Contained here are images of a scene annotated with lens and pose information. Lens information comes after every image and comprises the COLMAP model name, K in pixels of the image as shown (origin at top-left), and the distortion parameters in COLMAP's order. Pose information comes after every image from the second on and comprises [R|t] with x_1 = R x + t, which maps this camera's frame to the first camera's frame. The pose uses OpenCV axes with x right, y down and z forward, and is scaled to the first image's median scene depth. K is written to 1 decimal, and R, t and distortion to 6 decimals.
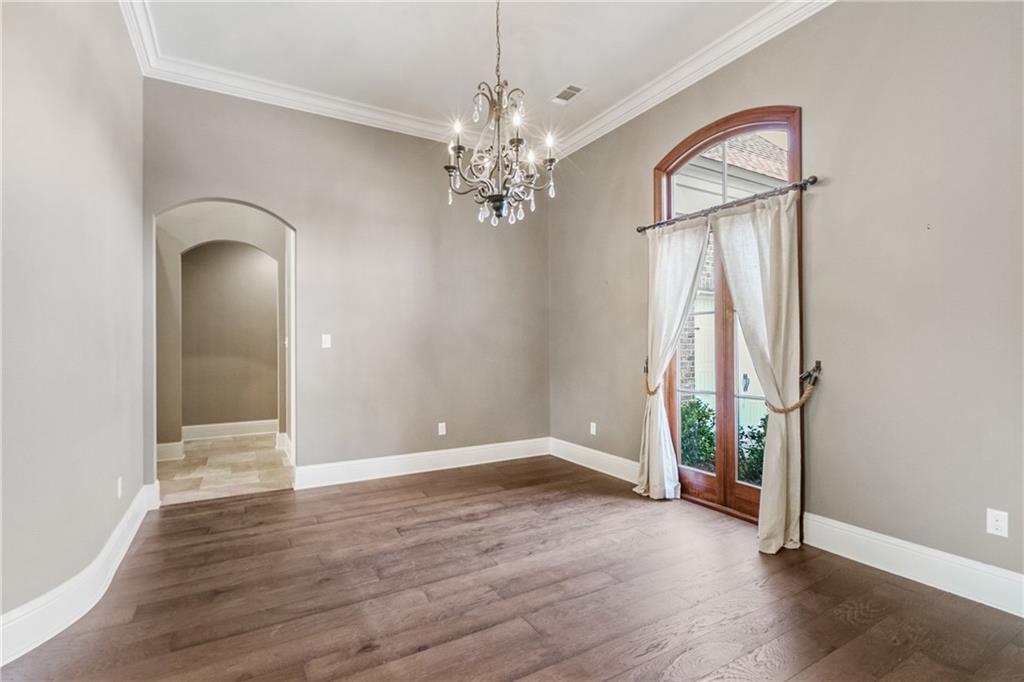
lens RADIAL K [[468.3, 0, 506.5], [0, 468.3, 341.7], [0, 0, 1]] dist [-0.000660, -0.000140]
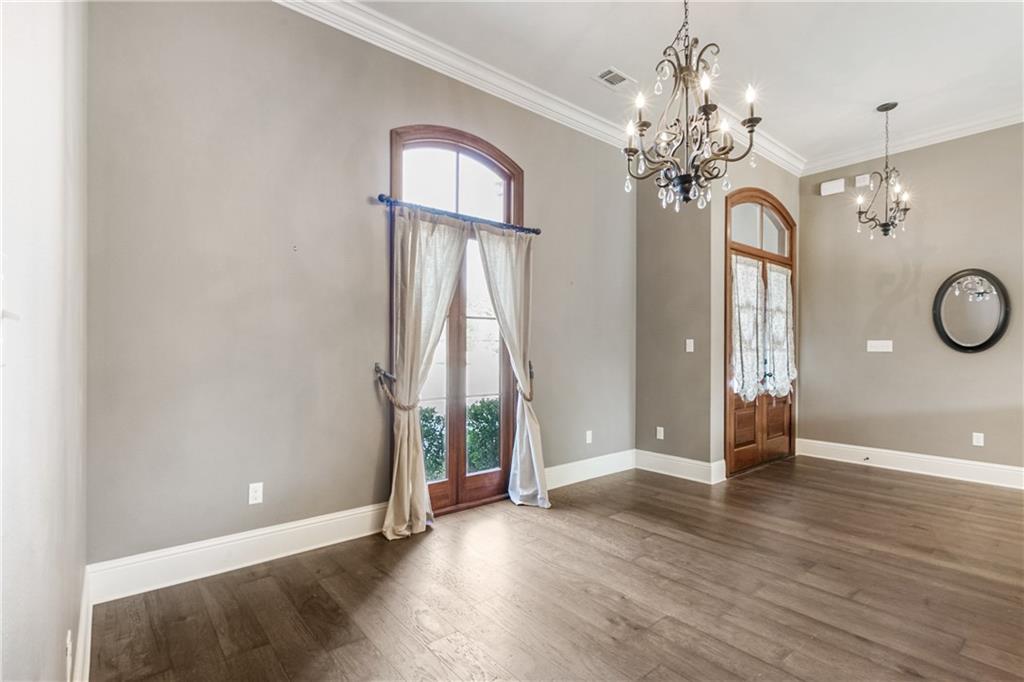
lens RADIAL K [[480.8, 0, 510.8], [0, 480.8, 348.2], [0, 0, 1]] dist [-0.002669, -0.000764]
pose [[-0.156541, 0.001196, 0.987671, -0.790506], [-0.005853, 0.999981, -0.002139, 0.008355], [-0.987654, -0.006116, -0.156531, 1.375546]]
